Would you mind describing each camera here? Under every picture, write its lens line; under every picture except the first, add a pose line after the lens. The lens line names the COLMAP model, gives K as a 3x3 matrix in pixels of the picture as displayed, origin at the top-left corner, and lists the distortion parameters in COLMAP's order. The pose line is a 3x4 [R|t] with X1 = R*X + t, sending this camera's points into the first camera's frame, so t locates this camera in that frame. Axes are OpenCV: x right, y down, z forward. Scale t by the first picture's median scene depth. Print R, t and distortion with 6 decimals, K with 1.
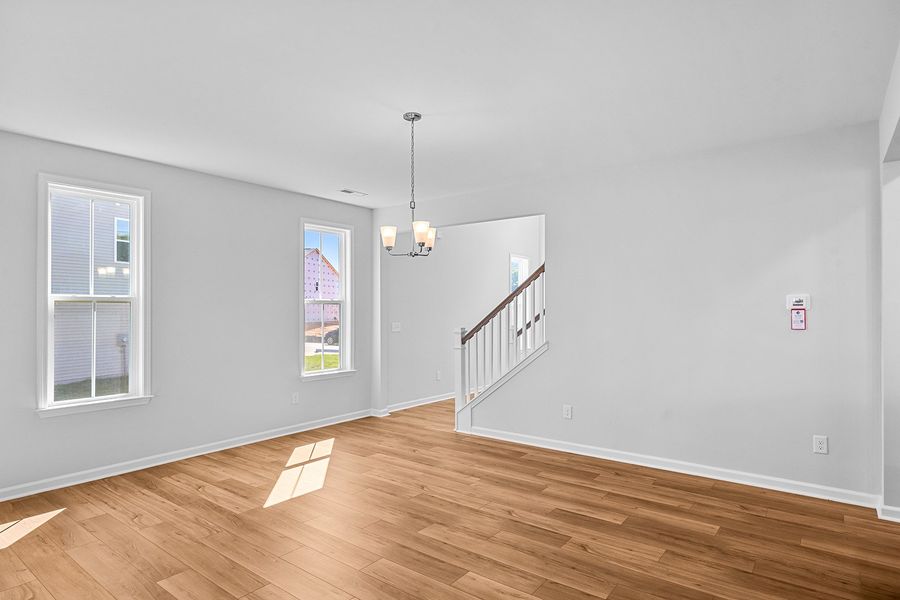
lens RADIAL K [[496.9, 0, 451.3], [0, 496.9, 308.6], [0, 0, 1]] dist [-0.003299, -0.000938]
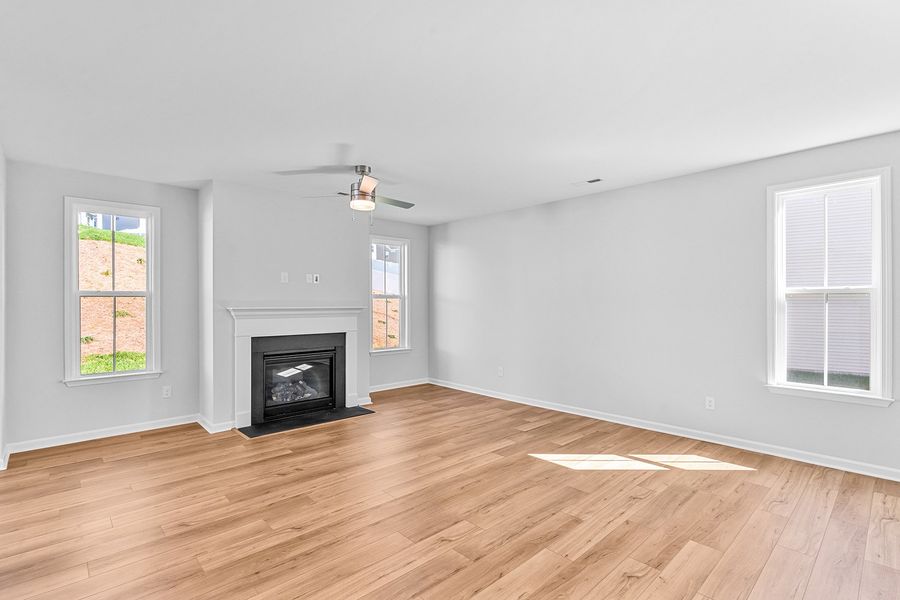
lens RADIAL K [[427.0, 0, 448.8], [0, 427.0, 303.9], [0, 0, 1]] dist [-0.003692, -0.000261]
pose [[-0.165905, 0.004941, -0.986129, 0.302032], [0.004073, 0.999982, 0.004325, 0.000850], [0.986133, -0.003299, -0.165922, 0.401301]]
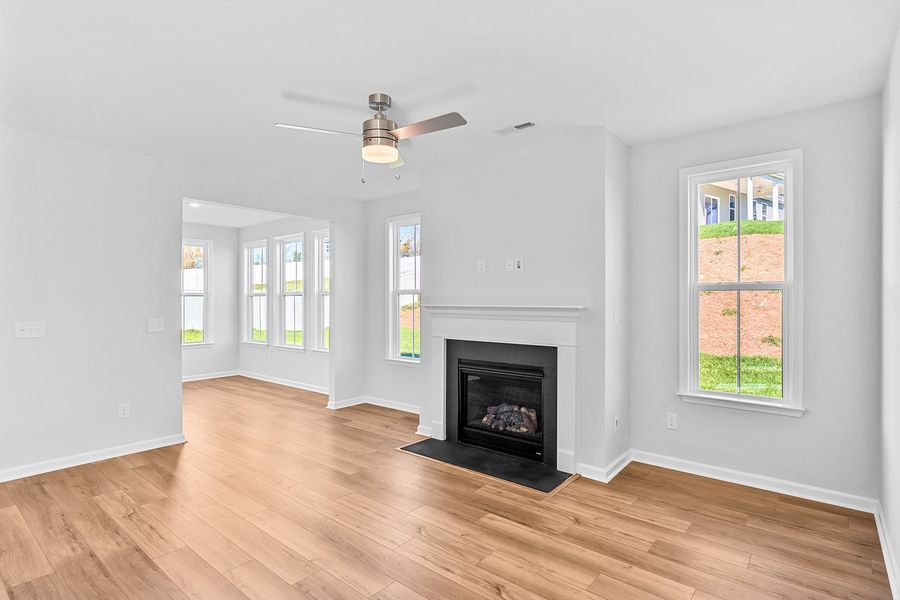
lens RADIAL K [[456.6, 0, 446.7], [0, 456.6, 302.7], [0, 0, 1]] dist [-0.001082, 0.000000]
pose [[-0.998993, 0.001805, 0.044831, -0.878276], [0.001821, 0.999998, 0.000316, 0.008437], [-0.044831, 0.000398, -0.998995, 0.780556]]
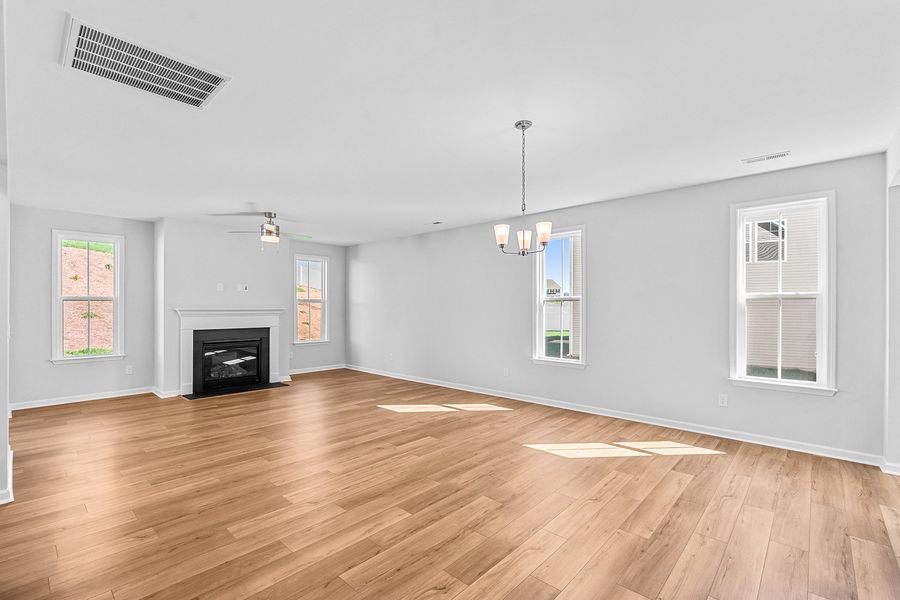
lens RADIAL K [[404.6, 0, 449.8], [0, 404.6, 306.4], [0, 0, 1]] dist [-0.003292, 0.000089]
pose [[-0.090363, 0.001491, -0.995908, 0.706228], [0.001253, 0.999998, 0.001383, 0.004133], [0.995908, -0.001123, -0.090365, 0.807786]]
